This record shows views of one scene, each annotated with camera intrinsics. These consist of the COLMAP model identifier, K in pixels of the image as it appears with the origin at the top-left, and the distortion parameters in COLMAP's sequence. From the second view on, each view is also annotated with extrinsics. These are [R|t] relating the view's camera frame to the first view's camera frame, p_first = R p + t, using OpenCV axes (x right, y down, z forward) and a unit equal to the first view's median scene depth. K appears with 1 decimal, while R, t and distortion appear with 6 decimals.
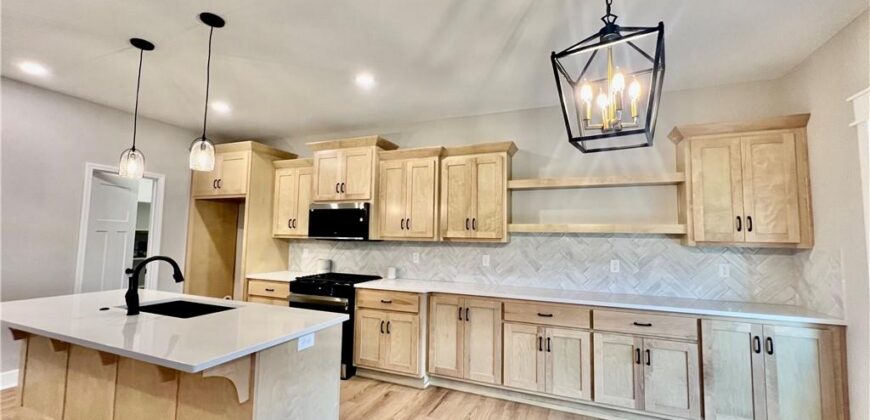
lens RADIAL K [[348.4, 0, 437.7], [0, 348.4, 209.4], [0, 0, 1]] dist [-0.000470, 0.000523]
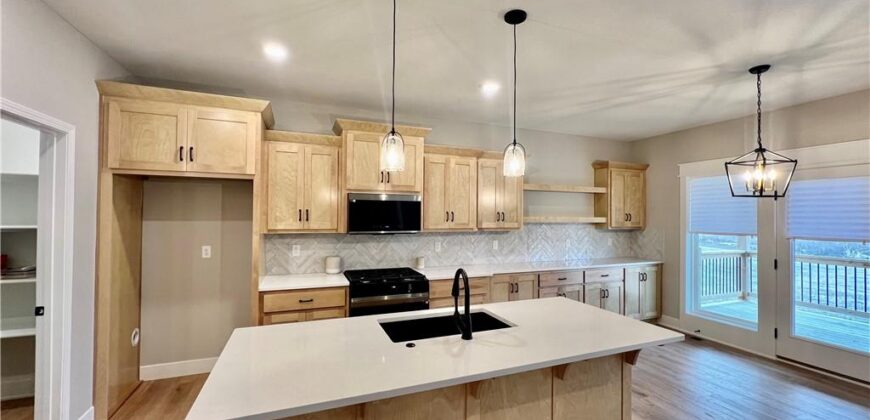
lens RADIAL K [[349.5, 0, 439.9], [0, 349.5, 211.9], [0, 0, 1]] dist [-0.002692, -0.000180]
pose [[0.709951, -0.003239, 0.704244, -1.006211], [-0.052531, 0.996960, 0.057542, -0.037554], [-0.702290, -0.077846, 0.707622, 0.297191]]
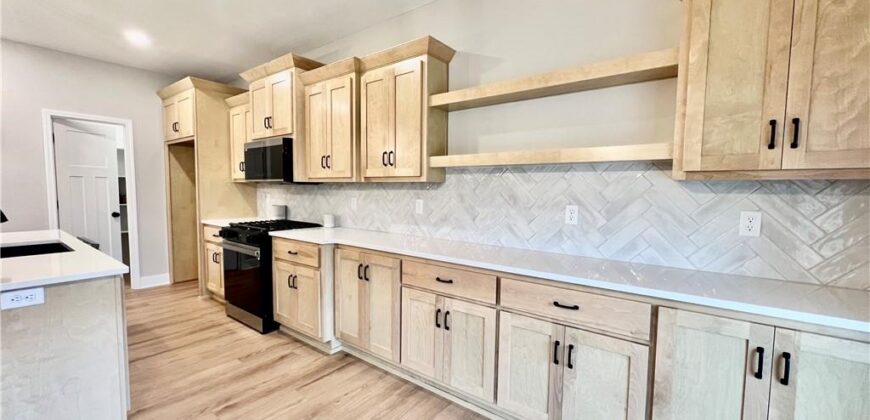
lens RADIAL K [[348.4, 0, 436.6], [0, 348.4, 210.4], [0, 0, 1]] dist [-0.000470, 0.000523]
pose [[0.967013, 0.010231, -0.254523, 0.424973], [0.025182, 0.990459, 0.135486, 0.058150], [0.253481, -0.137426, 0.957529, 0.299787]]
